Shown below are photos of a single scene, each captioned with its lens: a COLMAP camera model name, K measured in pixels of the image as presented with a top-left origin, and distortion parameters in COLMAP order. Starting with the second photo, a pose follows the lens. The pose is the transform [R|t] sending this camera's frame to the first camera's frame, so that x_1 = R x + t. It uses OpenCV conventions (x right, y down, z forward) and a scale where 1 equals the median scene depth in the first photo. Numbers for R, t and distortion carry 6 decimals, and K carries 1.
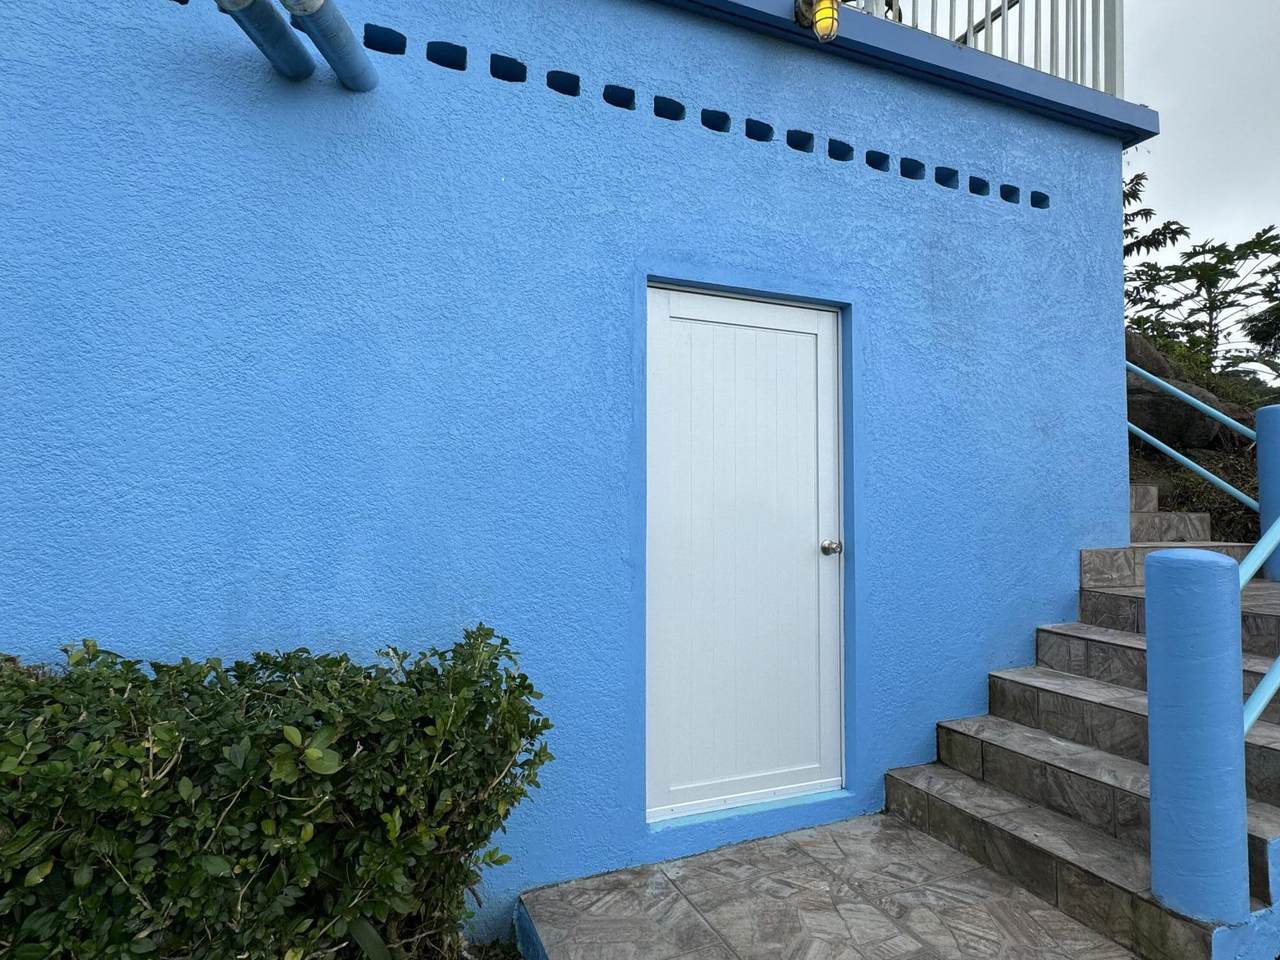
lens RADIAL K [[705.3, 0, 639.9], [0, 705.3, 482.1], [0, 0, 1]] dist [0.004487, 0.000594]
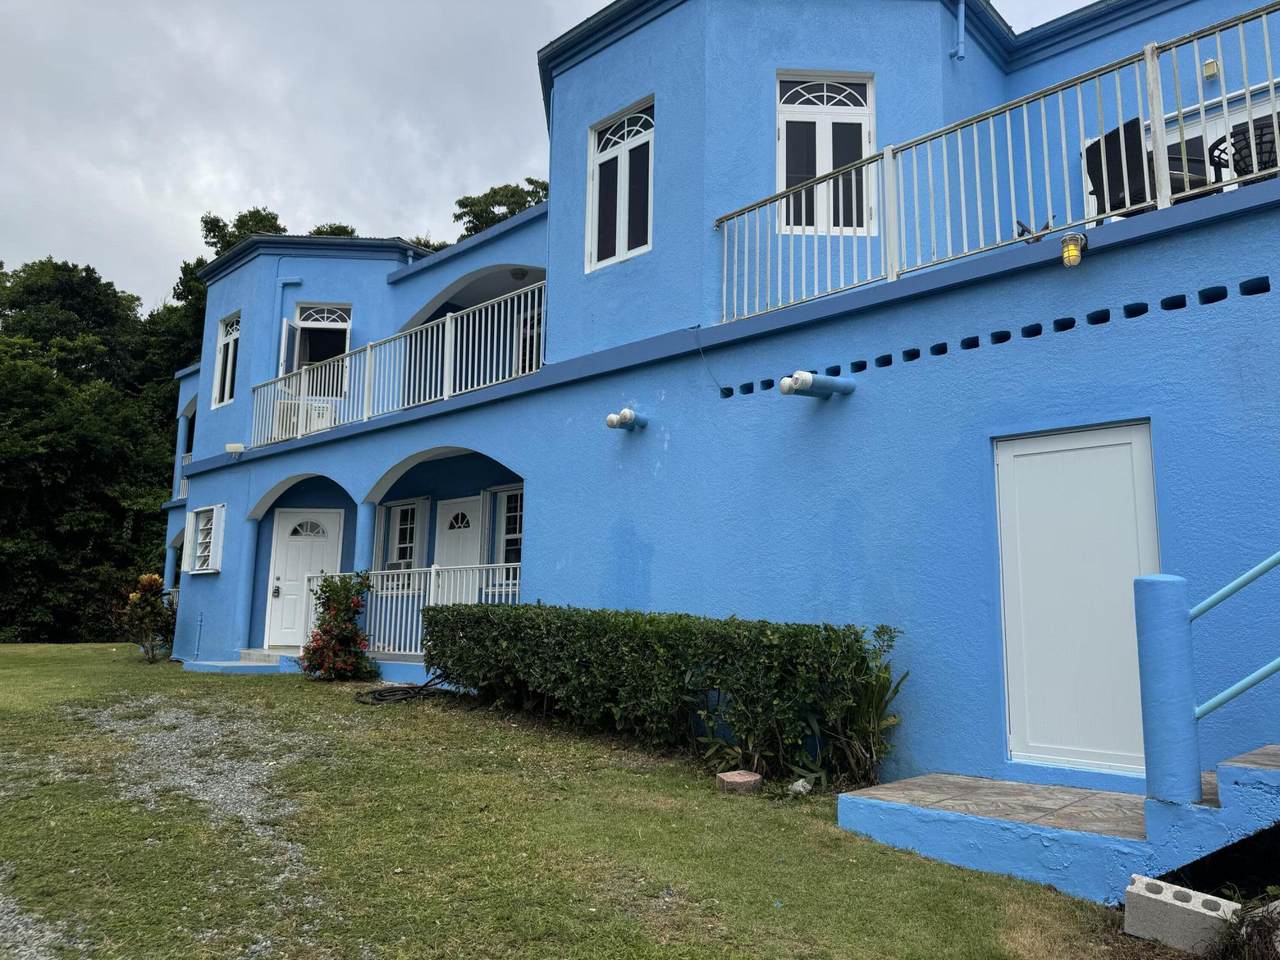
lens RADIAL K [[896.7, 0, 640.1], [0, 896.7, 482.5], [0, 0, 1]] dist [0.008436, 0.000267]
pose [[0.418454, -0.142171, -0.897041, 1.624078], [0.011272, 0.988409, -0.151393, 0.146835], [0.908168, 0.053240, 0.415207, -0.704102]]
